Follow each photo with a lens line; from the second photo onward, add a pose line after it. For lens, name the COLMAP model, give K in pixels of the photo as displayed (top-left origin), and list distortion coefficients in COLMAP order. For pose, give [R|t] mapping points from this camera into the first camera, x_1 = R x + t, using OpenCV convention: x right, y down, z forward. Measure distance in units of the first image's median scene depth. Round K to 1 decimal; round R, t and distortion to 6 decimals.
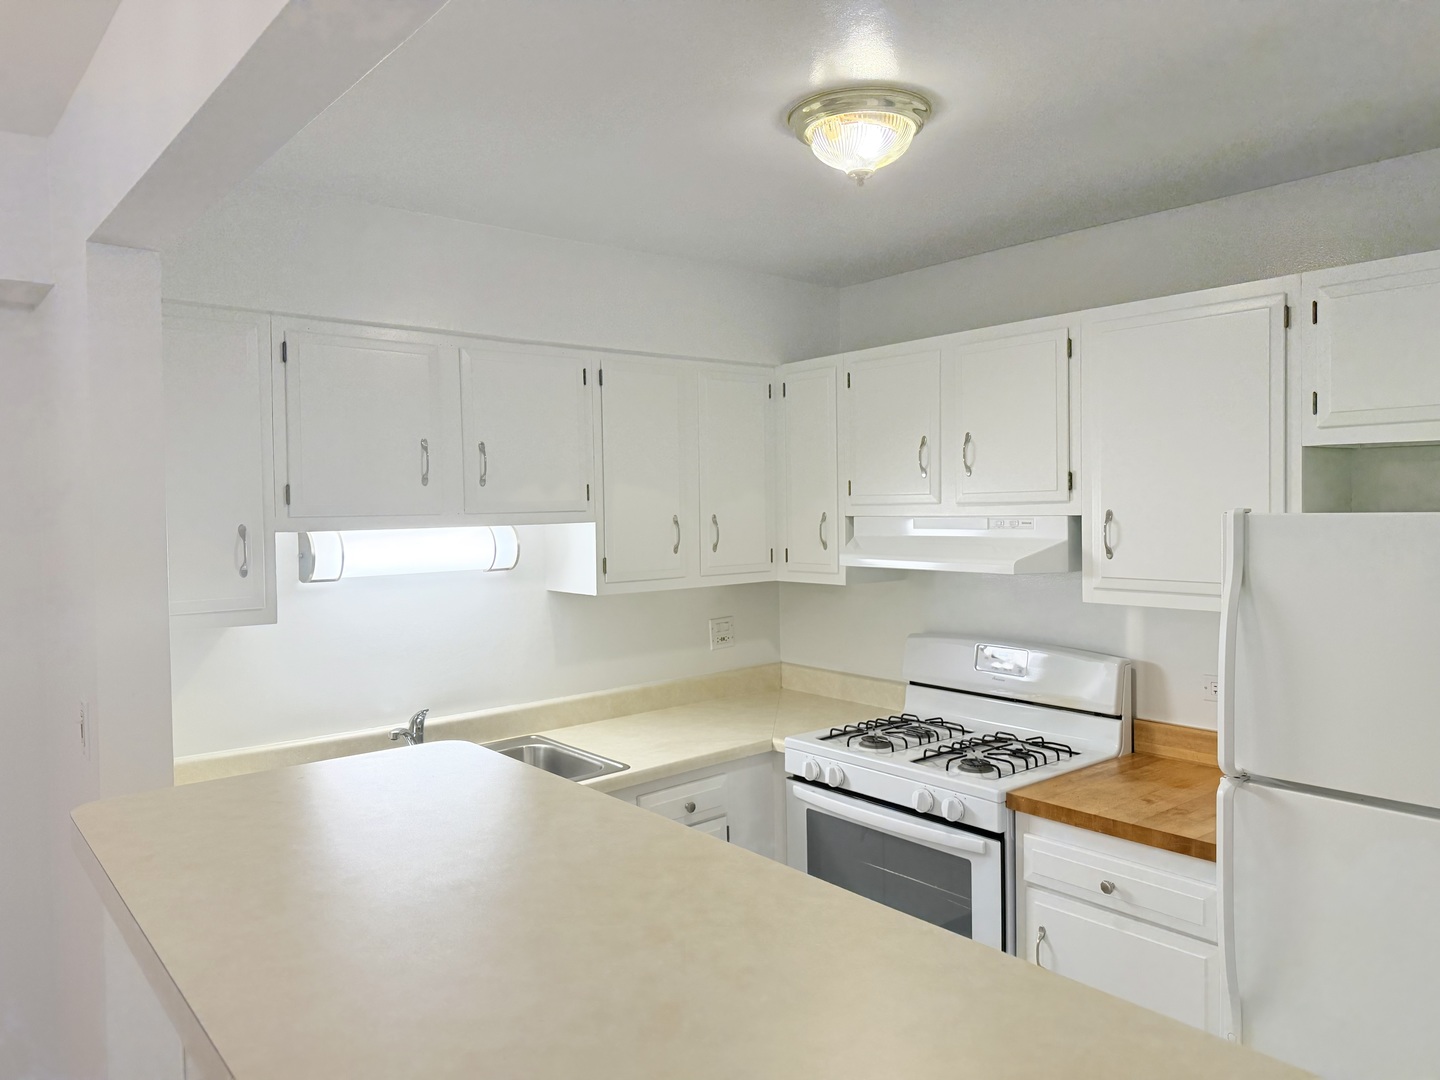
lens RADIAL K [[1013.7, 0, 719.0], [0, 1013.7, 532.5], [0, 0, 1]] dist [0.152171, -0.247096]
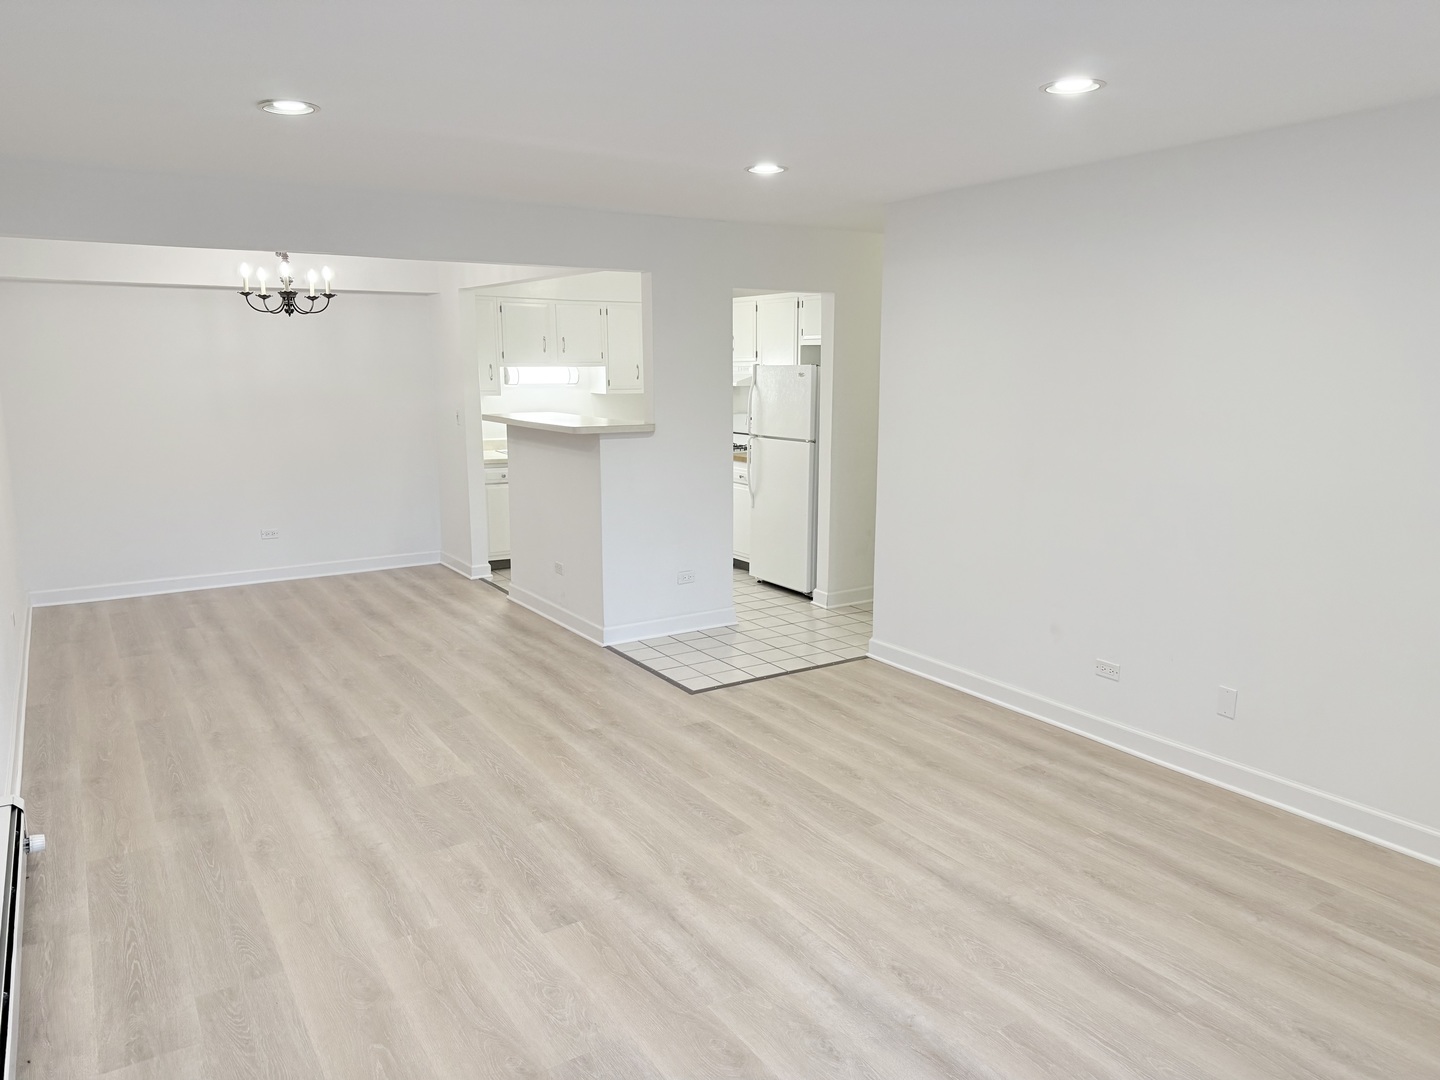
lens RADIAL K [[1013.7, 0, 719.0], [0, 1013.7, 532.5], [0, 0, 1]] dist [0.152171, -0.247096]
pose [[0.992709, 0.034115, -0.115608, 0.520972], [-0.017150, 0.989330, 0.144679, 0.030178], [0.119310, -0.141642, 0.982702, -1.739351]]
